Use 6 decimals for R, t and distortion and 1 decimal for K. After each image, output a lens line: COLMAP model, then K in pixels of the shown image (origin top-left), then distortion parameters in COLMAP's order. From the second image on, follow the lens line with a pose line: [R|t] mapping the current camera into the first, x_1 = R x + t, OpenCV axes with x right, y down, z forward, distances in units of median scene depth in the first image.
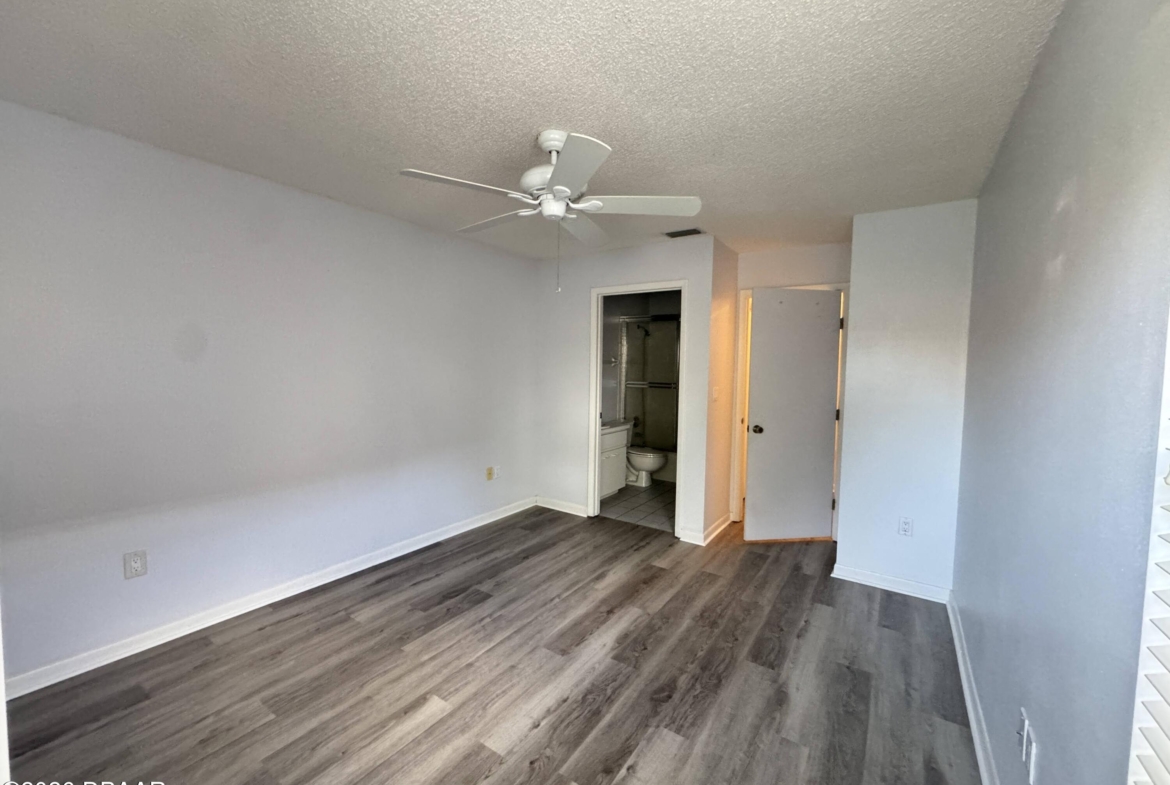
lens RADIAL K [[468.0, 0, 582.5], [0, 468.0, 392.4], [0, 0, 1]] dist [0.003308, 0.000549]
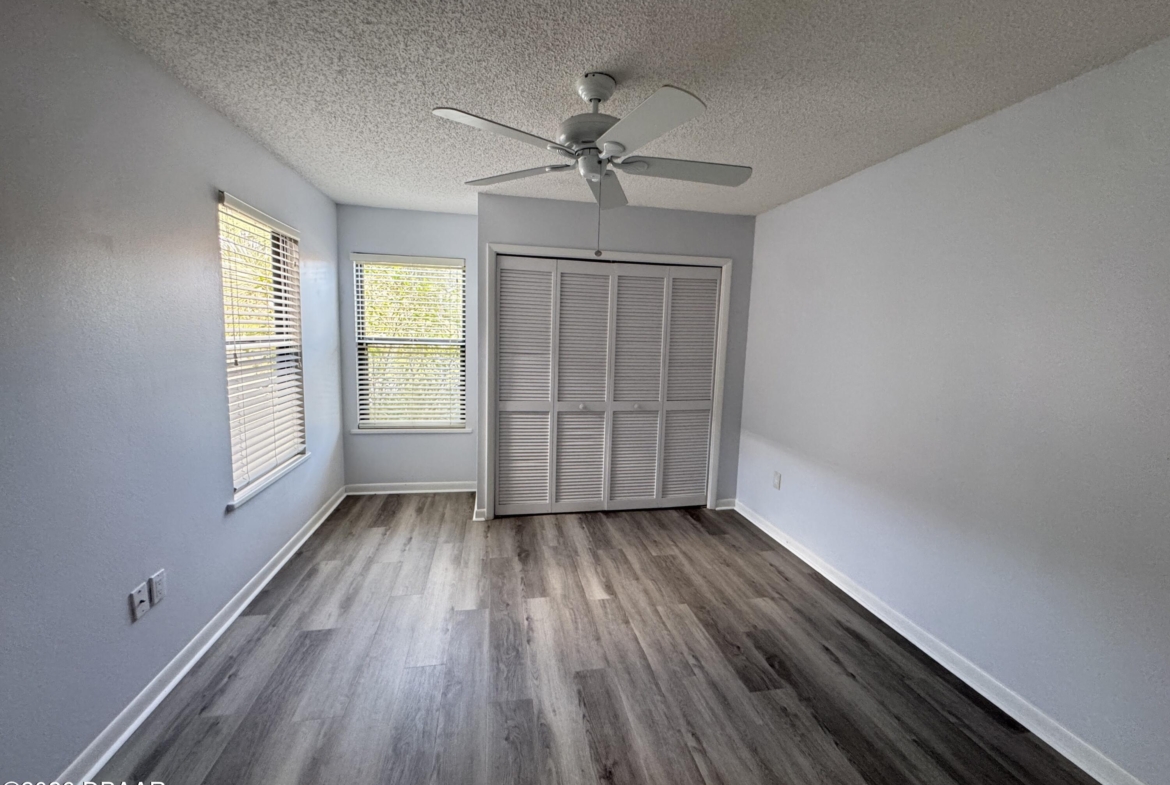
lens RADIAL K [[468.0, 0, 581.6], [0, 468.0, 389.9], [0, 0, 1]] dist [0.003308, 0.000549]
pose [[-0.706451, 0.046521, -0.706232, 0.542335], [-0.086101, 0.984777, 0.150997, -0.094027], [0.702505, 0.167479, -0.691691, 1.508568]]
